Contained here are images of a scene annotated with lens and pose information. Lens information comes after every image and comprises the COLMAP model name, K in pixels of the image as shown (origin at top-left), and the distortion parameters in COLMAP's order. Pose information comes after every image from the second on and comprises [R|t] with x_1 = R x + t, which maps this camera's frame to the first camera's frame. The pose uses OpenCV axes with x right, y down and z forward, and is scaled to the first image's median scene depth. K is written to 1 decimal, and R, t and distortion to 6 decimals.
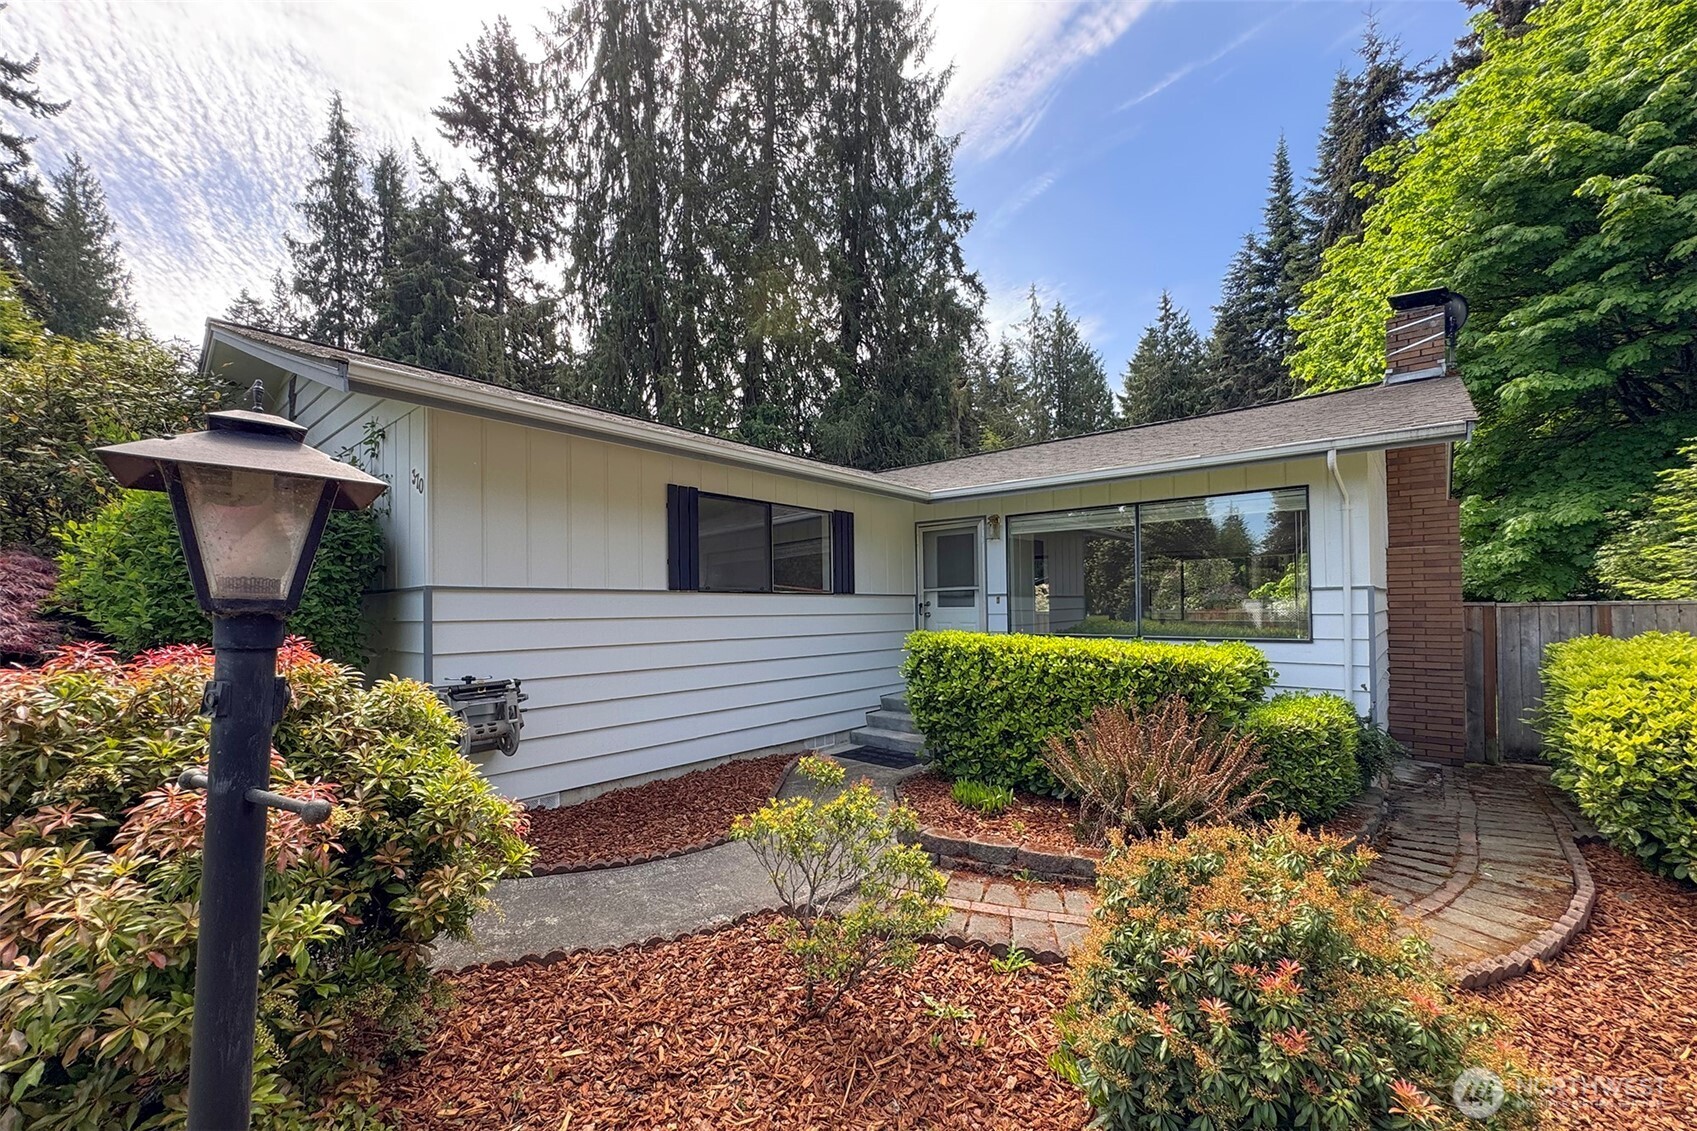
lens RADIAL K [[671.2, 0, 834.3], [0, 671.2, 607.2], [0, 0, 1]] dist [-0.007327, 0.001469]
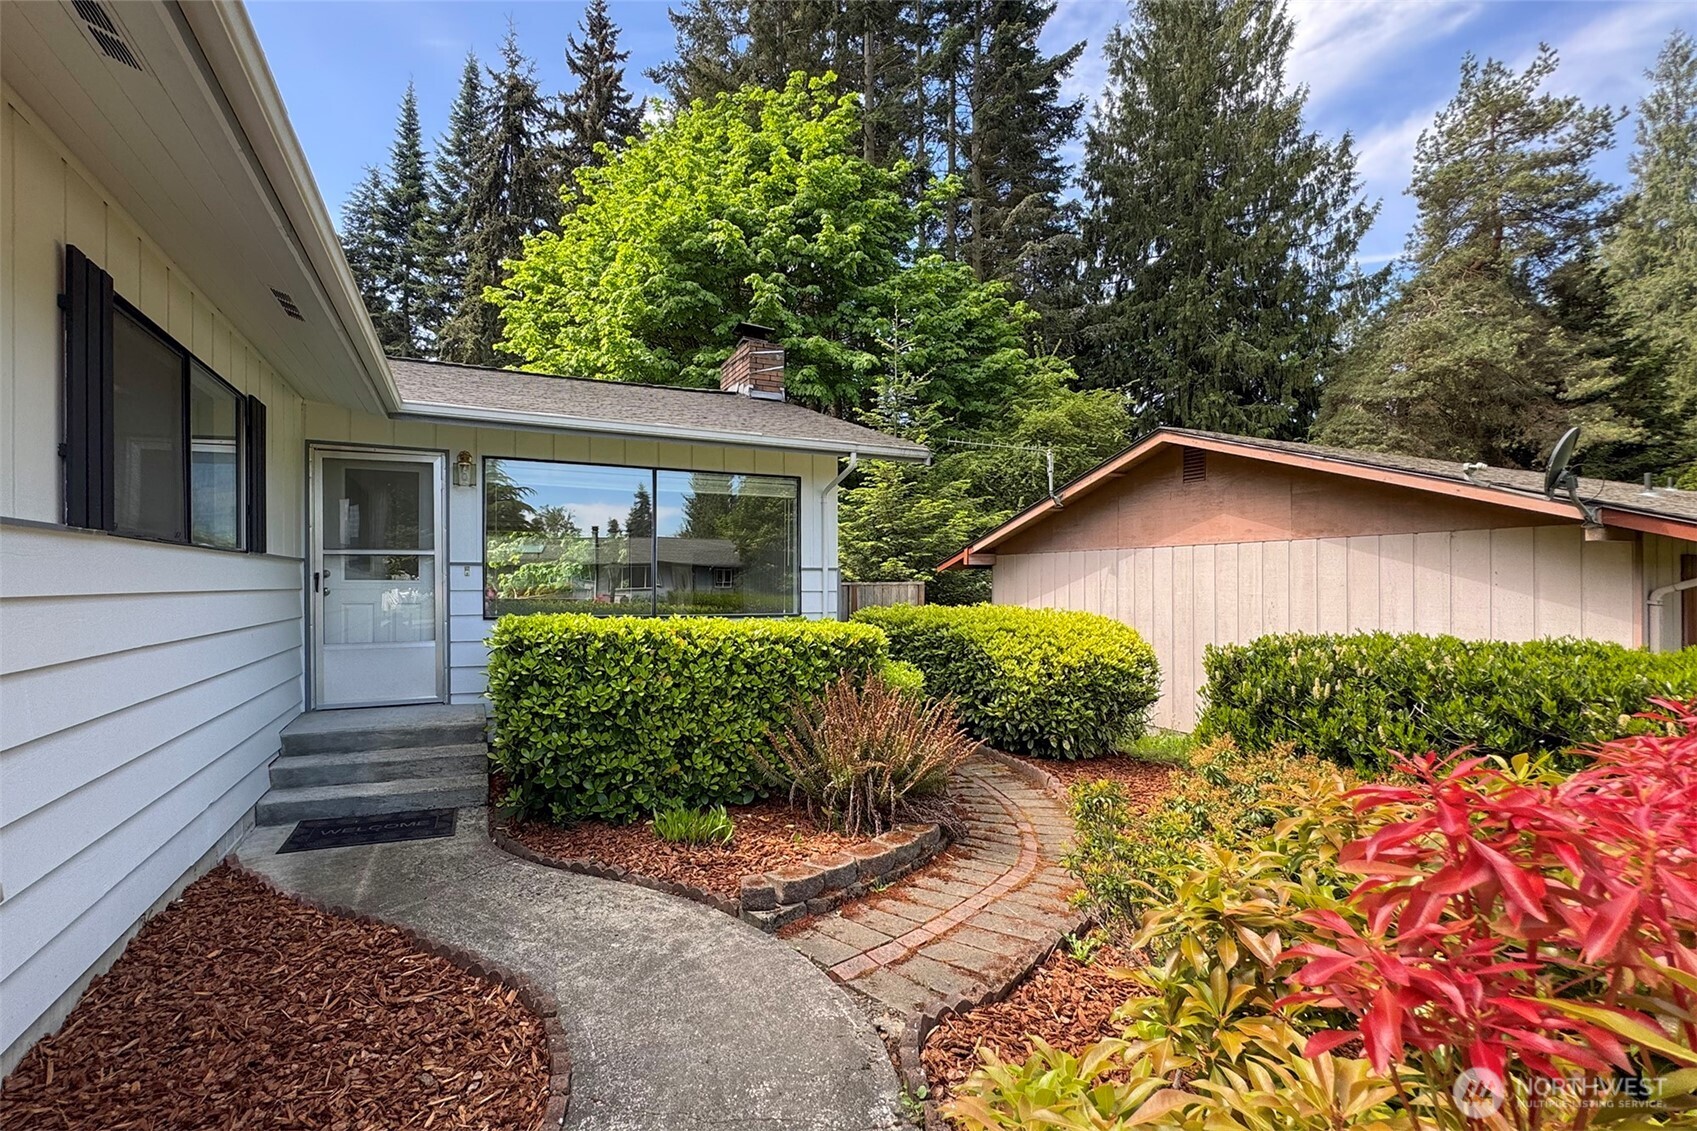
lens RADIAL K [[760.0, 0, 796.3], [0, 760.0, 588.4], [0, 0, 1]] dist [-0.013801, 0.000132]
pose [[0.440296, 0.003510, 0.897846, -0.054794], [-0.009035, 0.999959, 0.000522, 0.000755], [-0.897807, -0.008342, 0.440310, 0.054402]]
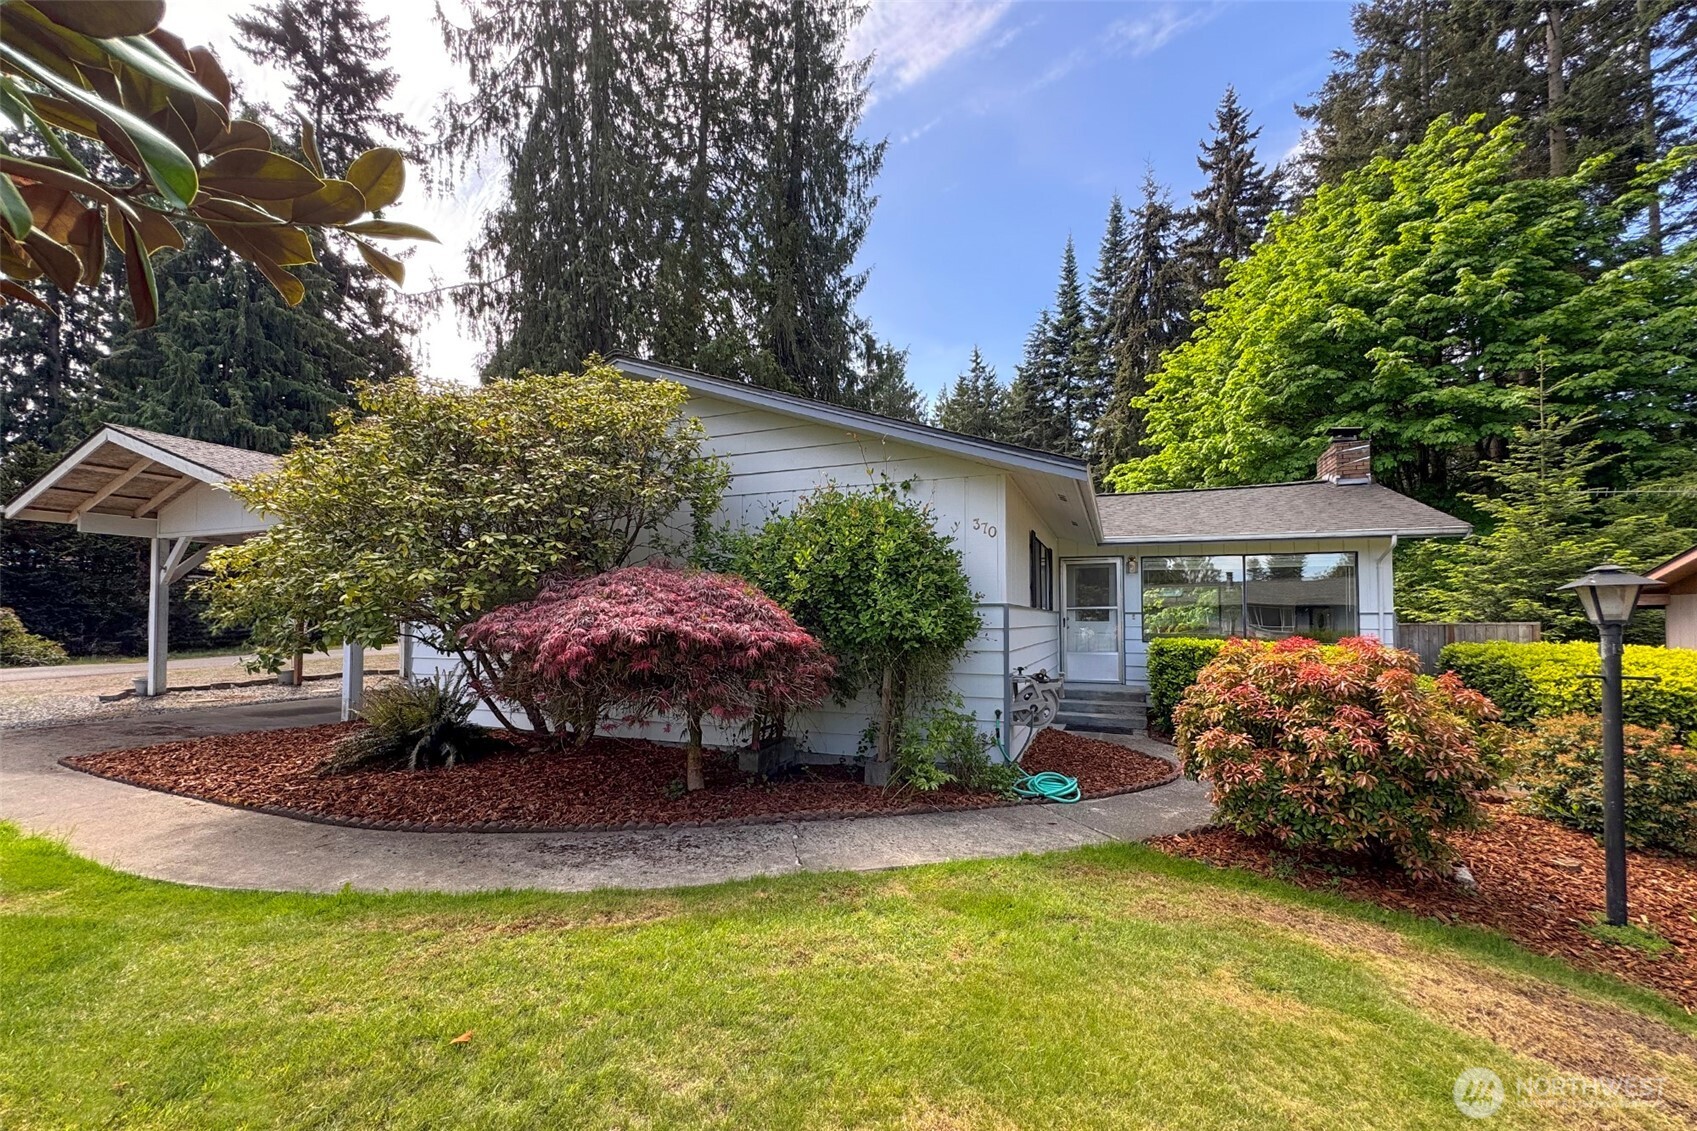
lens RADIAL K [[671.2, 0, 846.6], [0, 671.2, 601.9], [0, 0, 1]] dist [-0.007327, 0.001469]
pose [[0.947654, 0.020993, 0.318609, -0.123440], [-0.012891, 0.999538, -0.027518, 0.000860], [-0.319039, 0.021971, 0.947487, -0.017248]]
